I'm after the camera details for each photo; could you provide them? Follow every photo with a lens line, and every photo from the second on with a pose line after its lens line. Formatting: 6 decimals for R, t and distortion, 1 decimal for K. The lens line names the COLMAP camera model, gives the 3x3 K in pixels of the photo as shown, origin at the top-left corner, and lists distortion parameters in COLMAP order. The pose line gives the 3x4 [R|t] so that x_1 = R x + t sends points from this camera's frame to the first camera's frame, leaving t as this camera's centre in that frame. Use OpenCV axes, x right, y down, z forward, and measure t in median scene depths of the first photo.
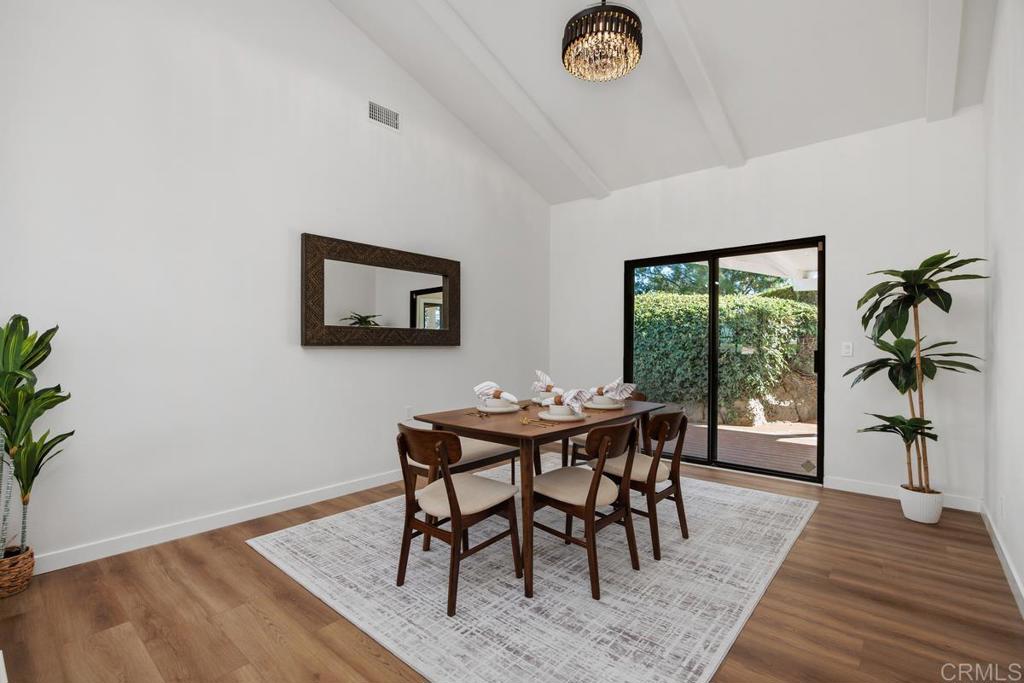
lens RADIAL K [[466.9, 0, 506.4], [0, 466.9, 346.3], [0, 0, 1]] dist [-0.001454, 0.000274]
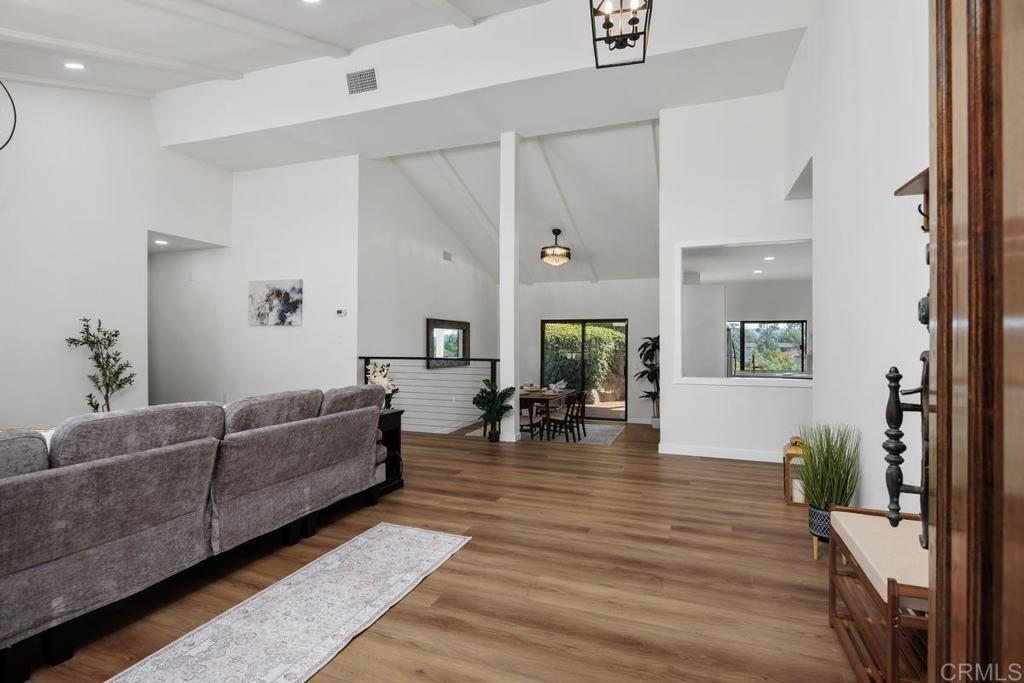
lens RADIAL K [[484.2, 0, 515.6], [0, 484.2, 341.8], [0, 0, 1]] dist [0.001362, 0.000491]
pose [[0.933391, 0.002991, 0.358850, -0.664634], [-0.000766, 0.999980, -0.006343, -0.089580], [-0.358861, 0.005646, 0.933374, -0.991289]]
